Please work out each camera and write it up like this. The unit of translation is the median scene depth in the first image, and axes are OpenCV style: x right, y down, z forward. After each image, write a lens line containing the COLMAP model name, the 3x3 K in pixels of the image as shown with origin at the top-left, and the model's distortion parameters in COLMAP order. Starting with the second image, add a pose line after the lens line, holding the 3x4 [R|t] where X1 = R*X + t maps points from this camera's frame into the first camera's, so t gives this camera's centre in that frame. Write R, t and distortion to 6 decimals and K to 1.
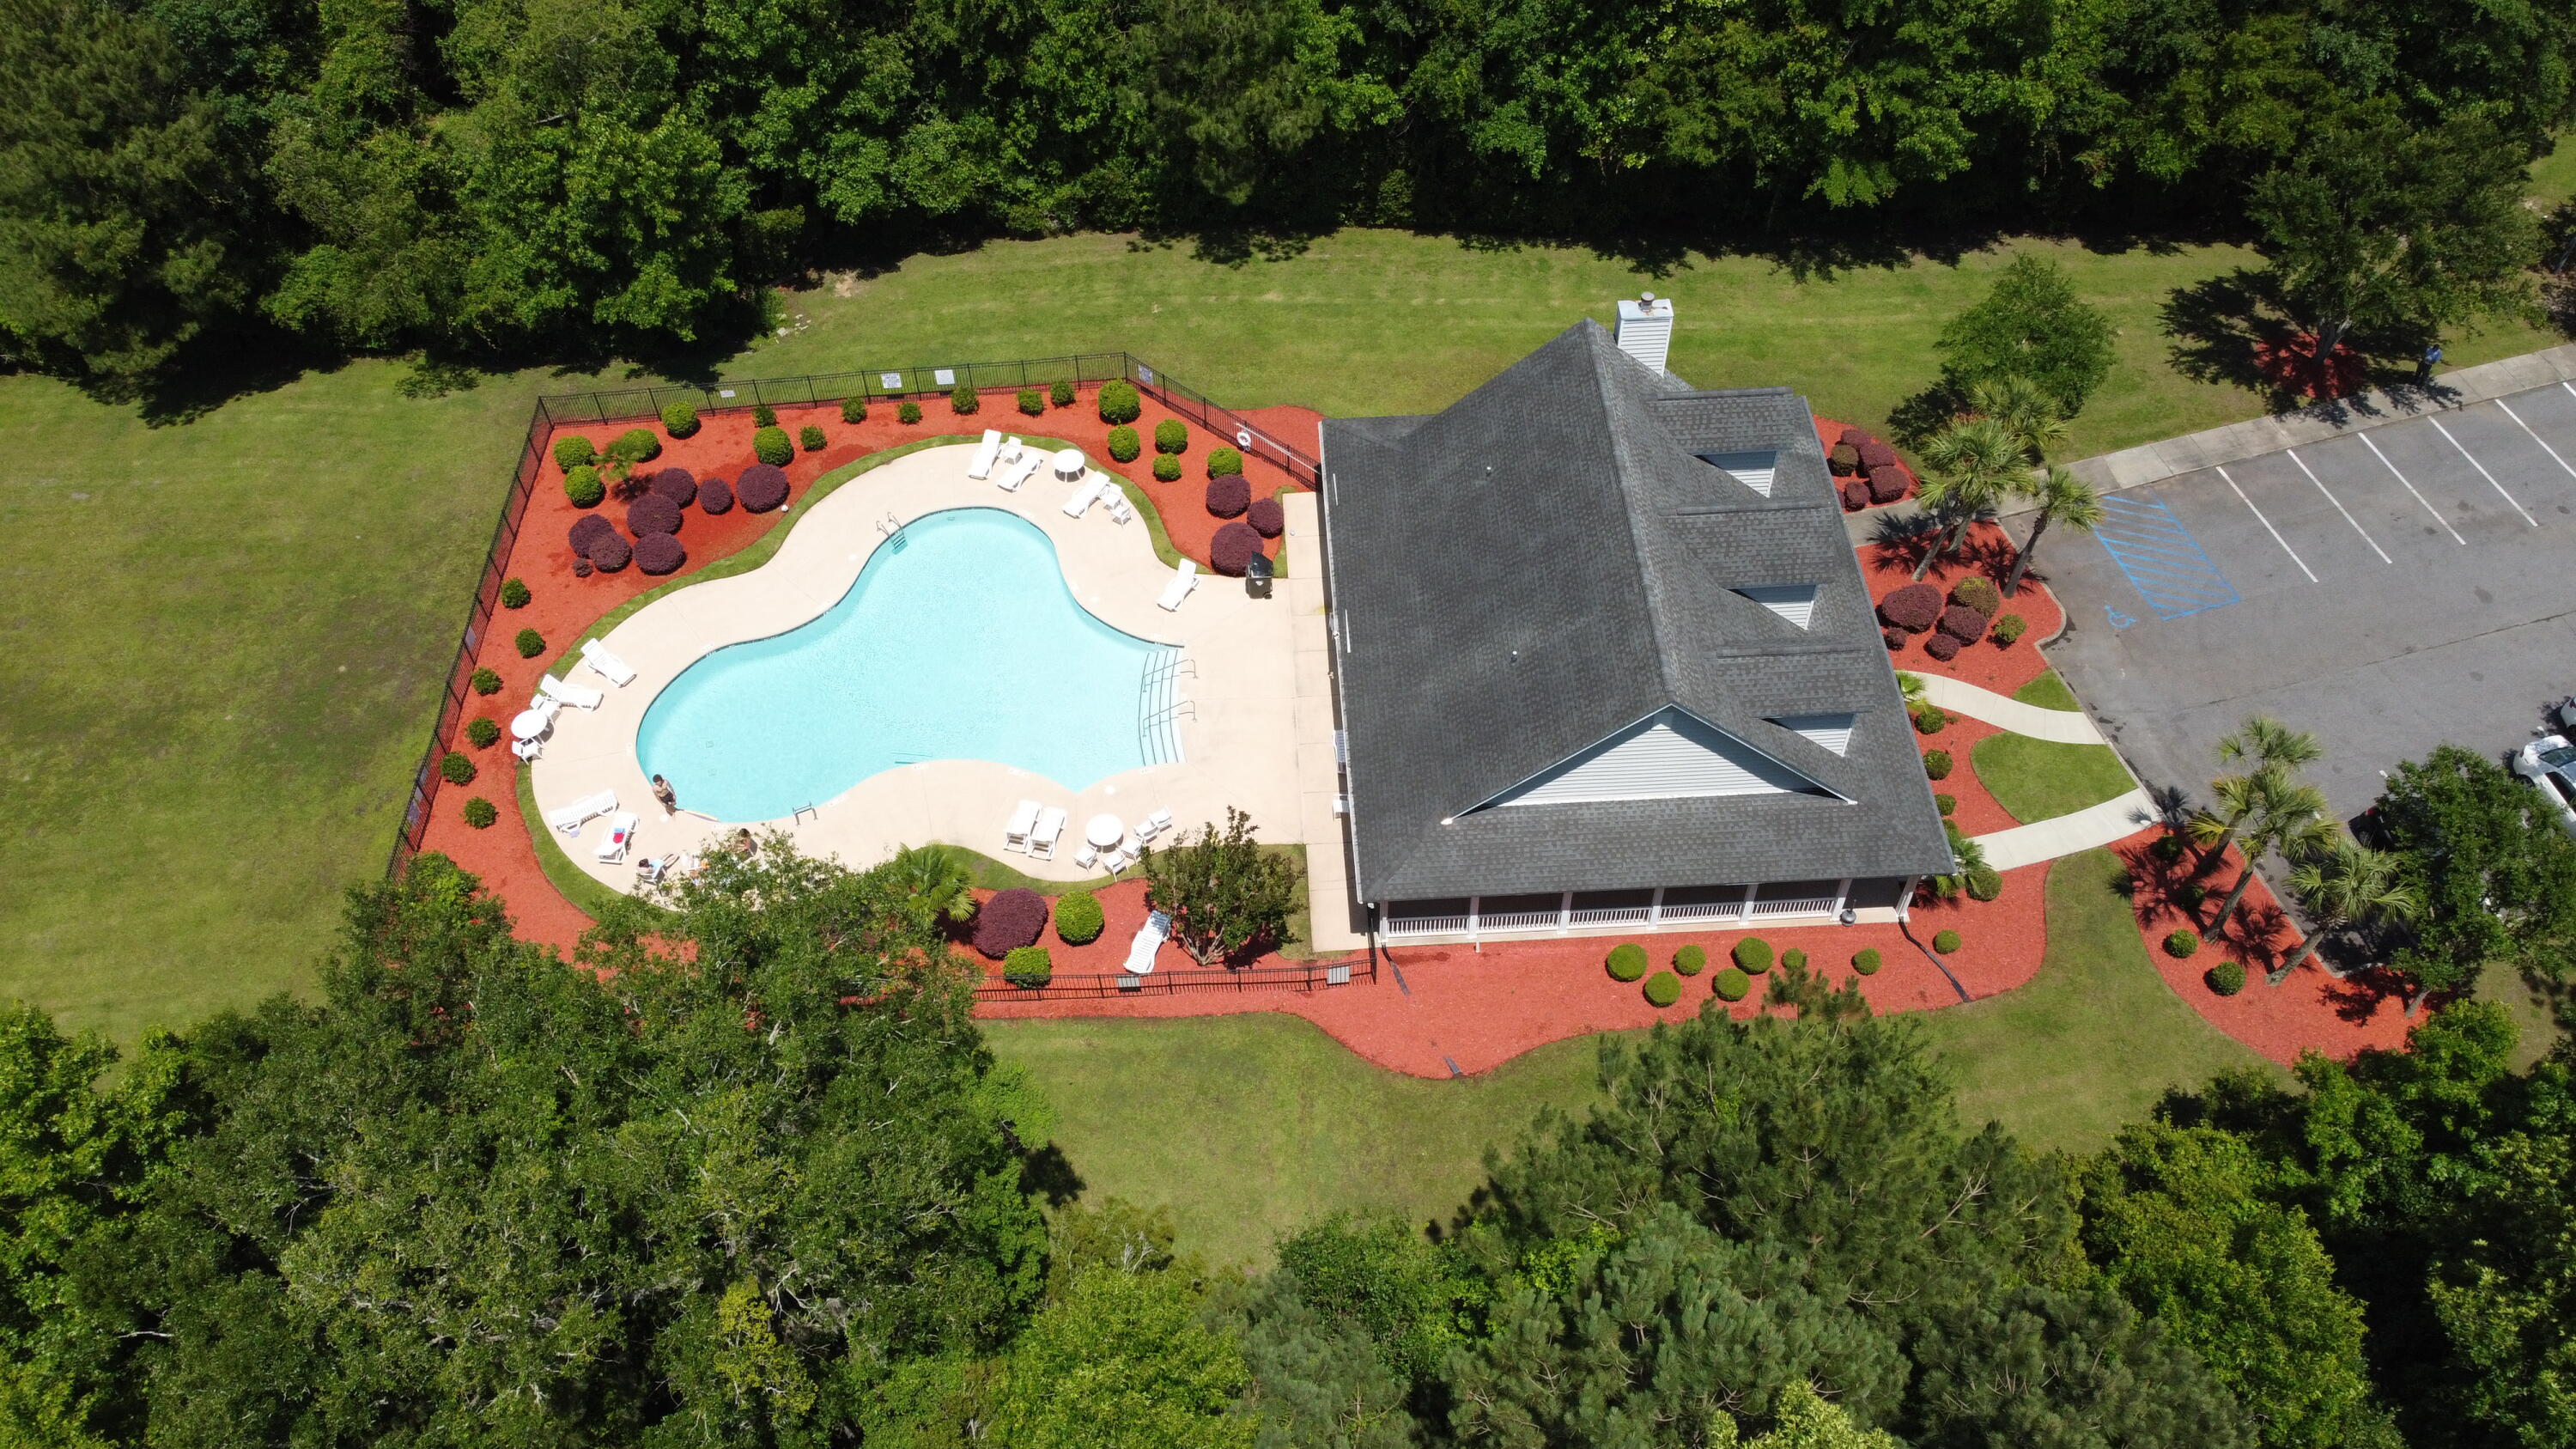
lens RADIAL K [[1941.4, 0, 1280.8], [0, 1941.4, 731.0], [0, 0, 1]] dist [0.008570, 0.000839]
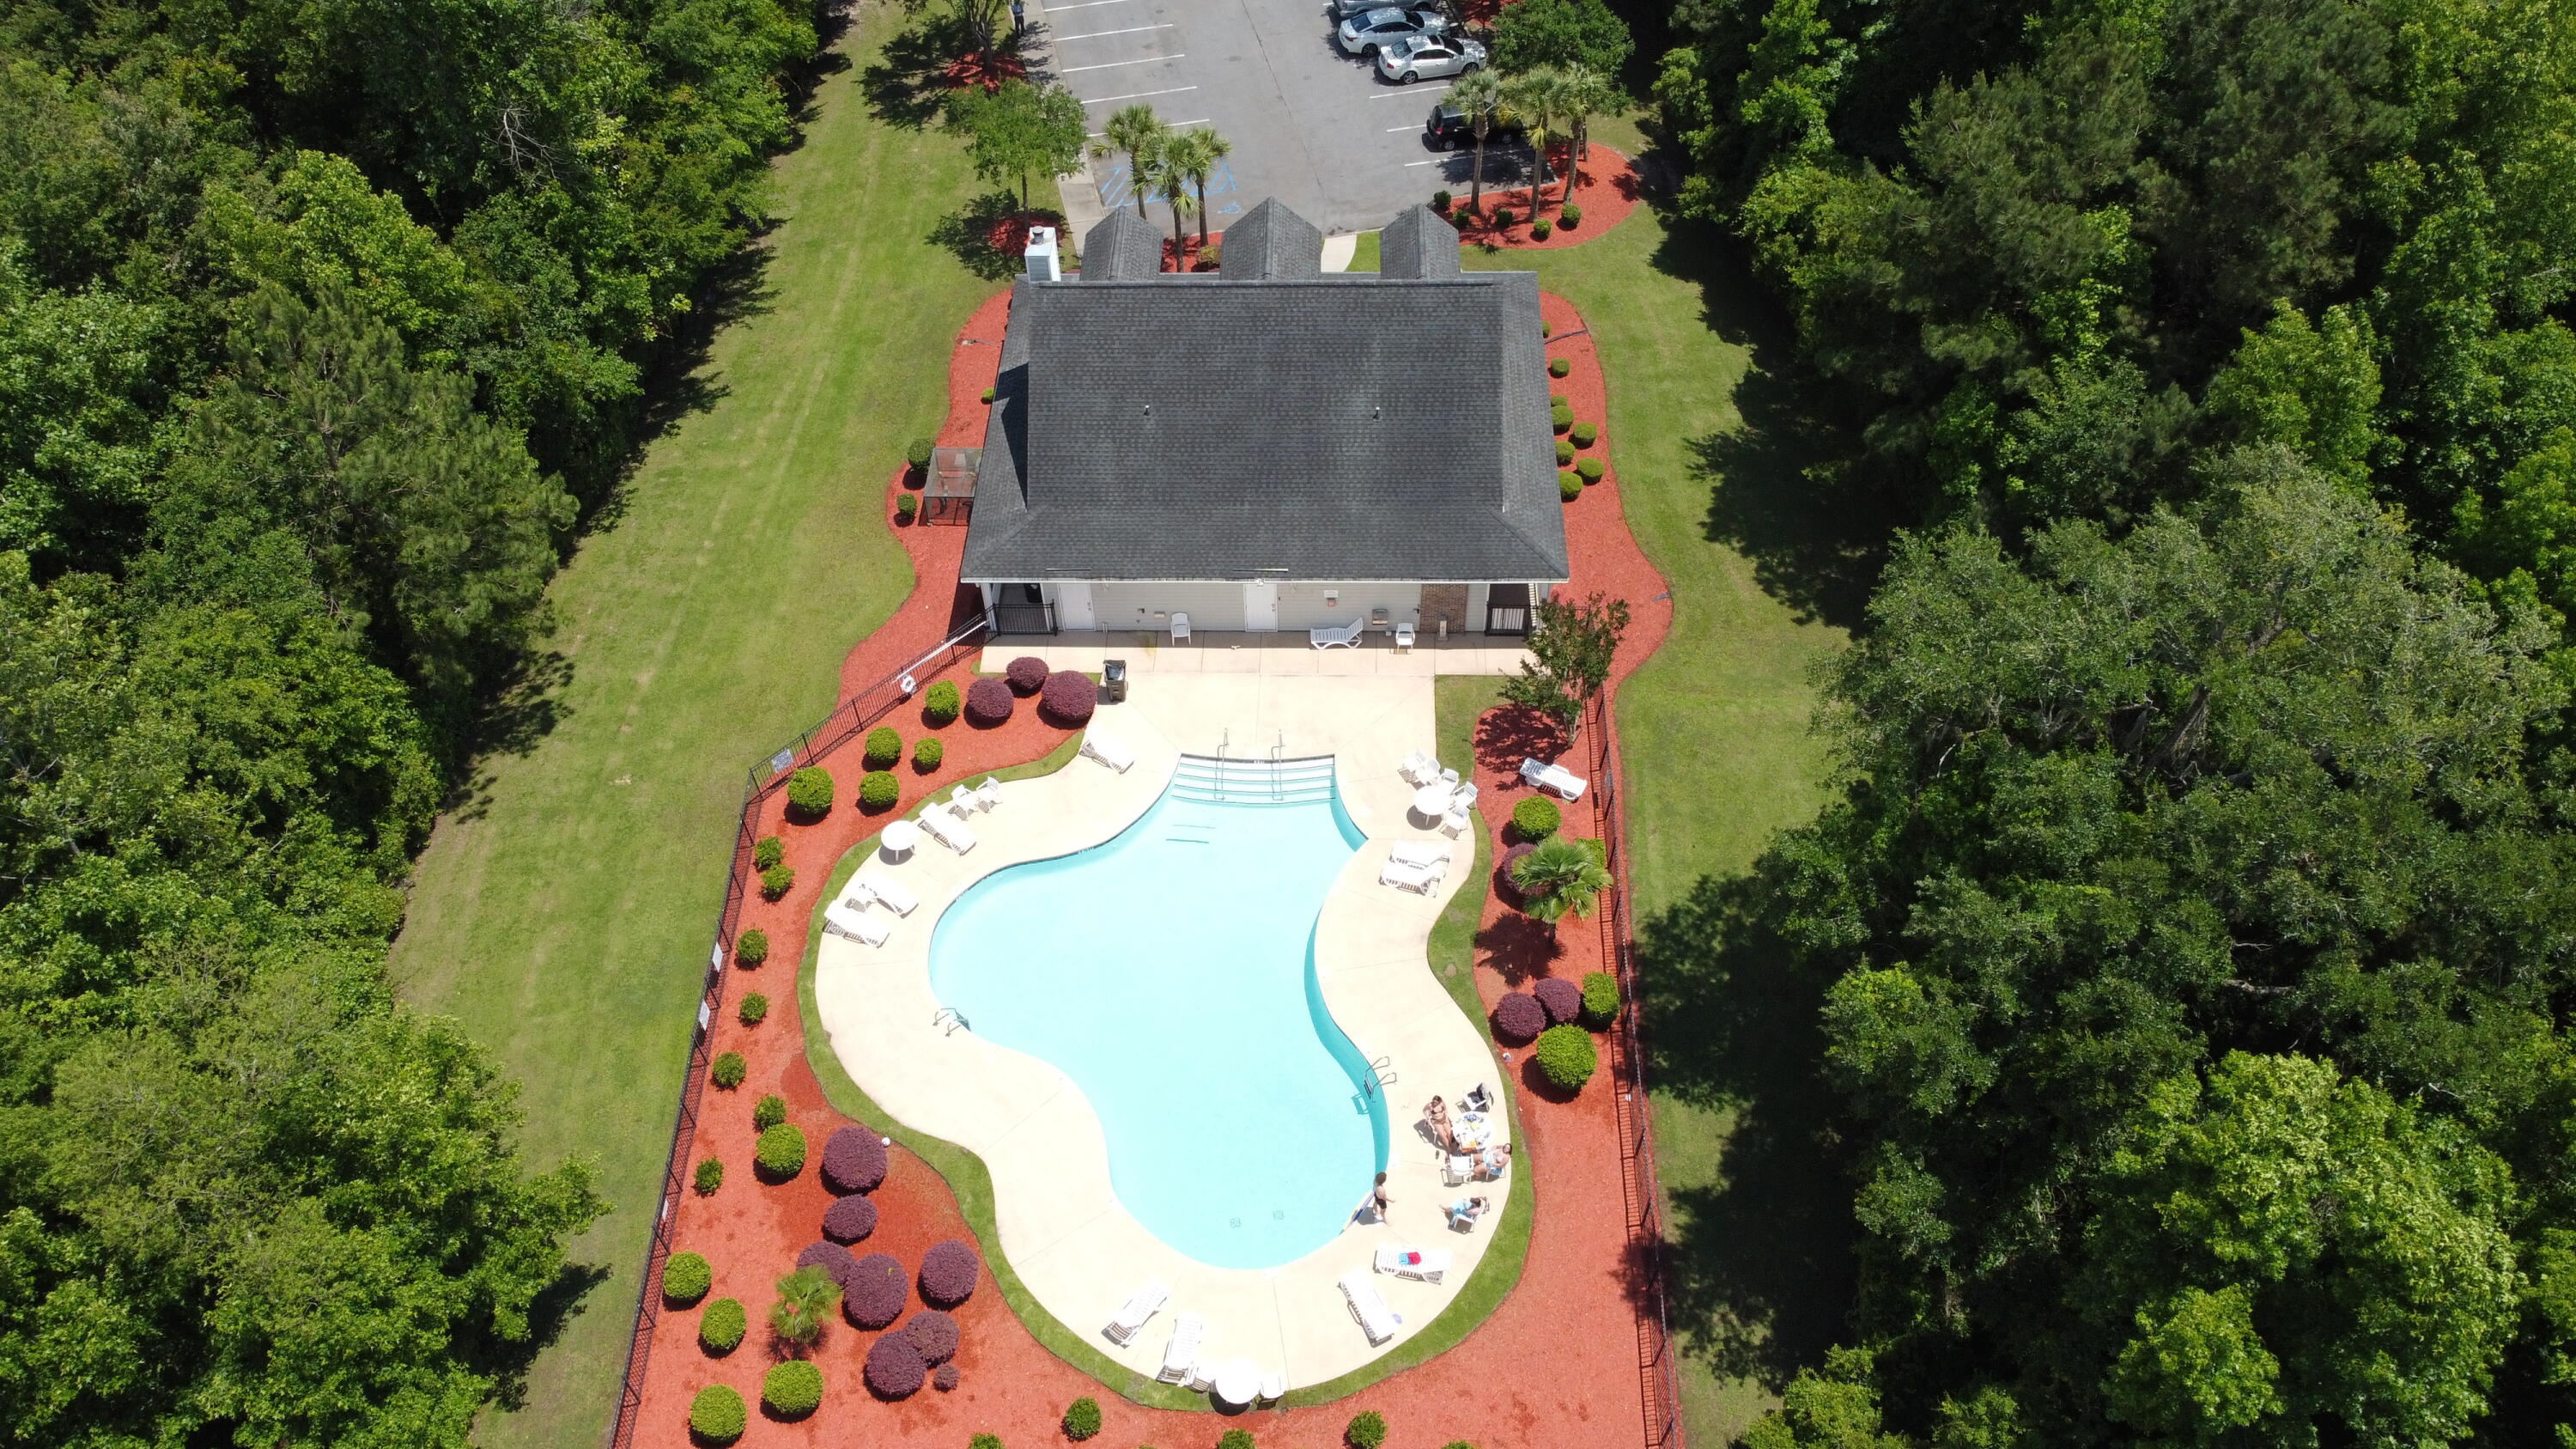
lens RADIAL K [[1924.5, 0, 1282.6], [0, 1924.5, 736.4], [0, 0, 1]] dist [0.014206, -0.006175]
pose [[0.065507, -0.739378, 0.670096, -0.654106], [0.787189, 0.450981, 0.420654, -0.394363], [-0.613223, 0.499937, 0.611573, 0.358862]]
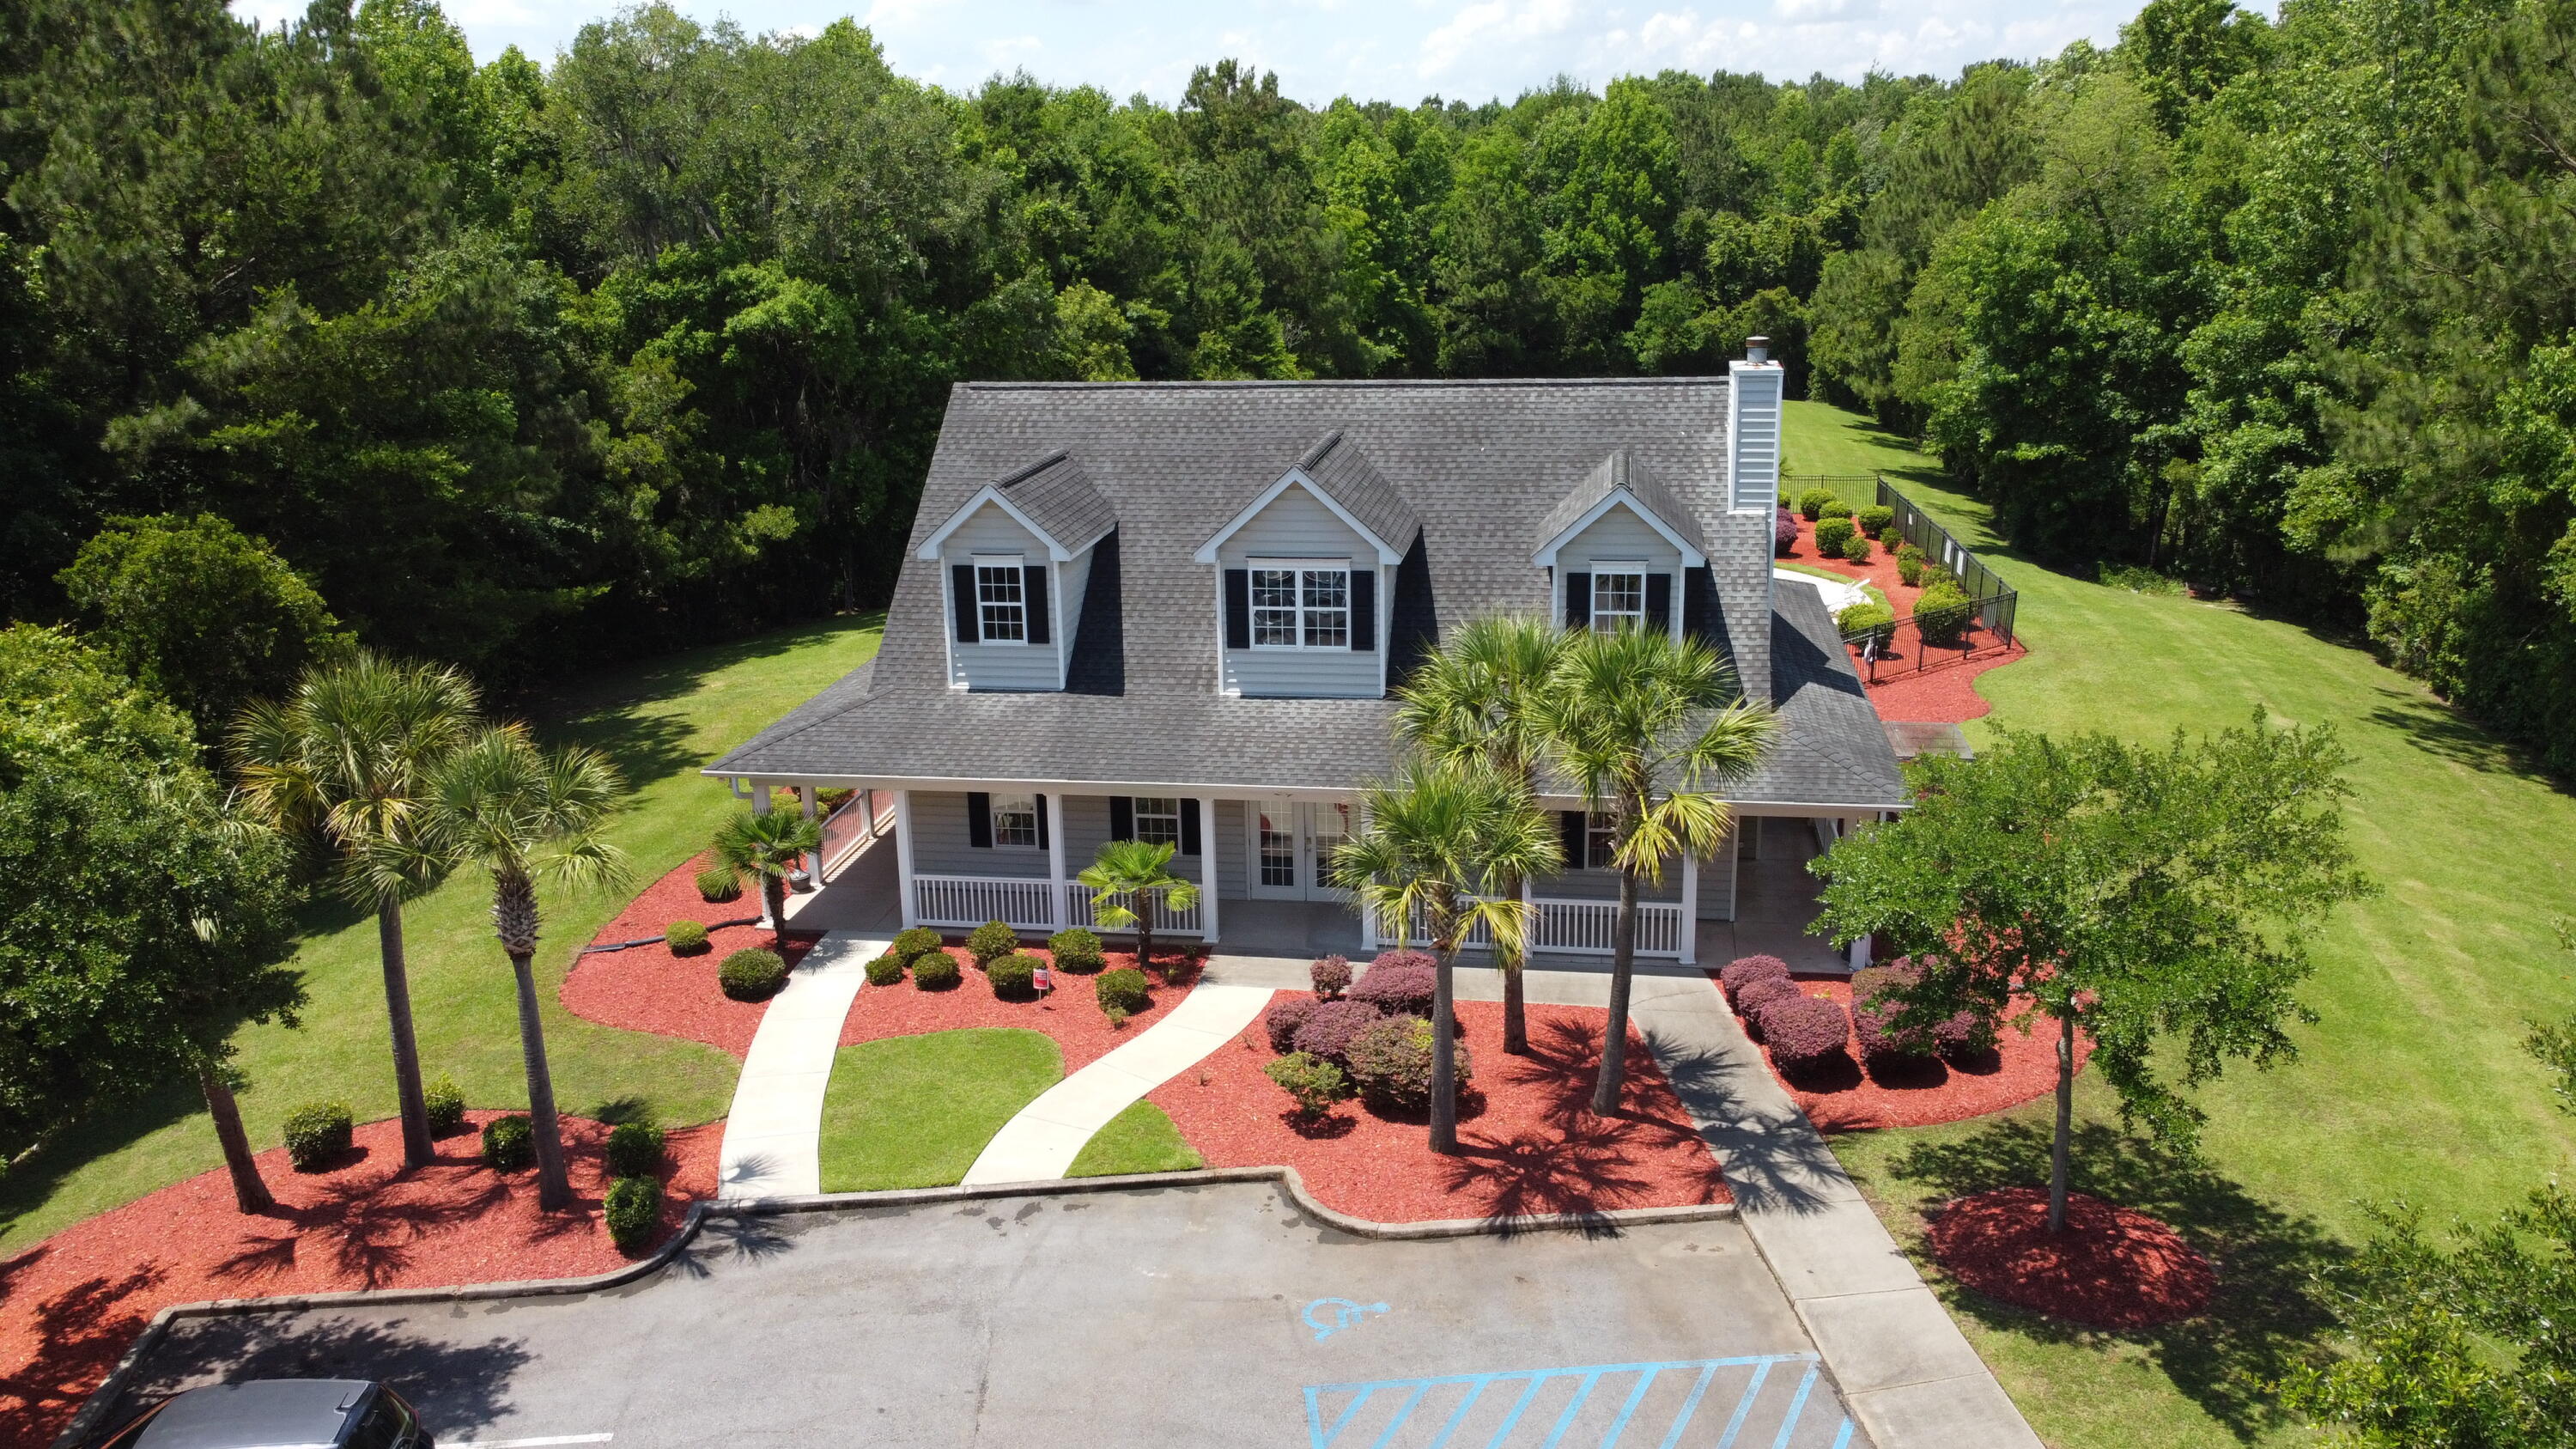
lens RADIAL K [[1941.4, 0, 1280.8], [0, 1941.4, 731.0], [0, 0, 1]] dist [0.008570, 0.000839]
pose [[-0.204168, 0.295578, -0.933246, 0.703326], [-0.743707, 0.573080, 0.344208, -0.224443], [0.636565, 0.764338, 0.102818, 0.839604]]
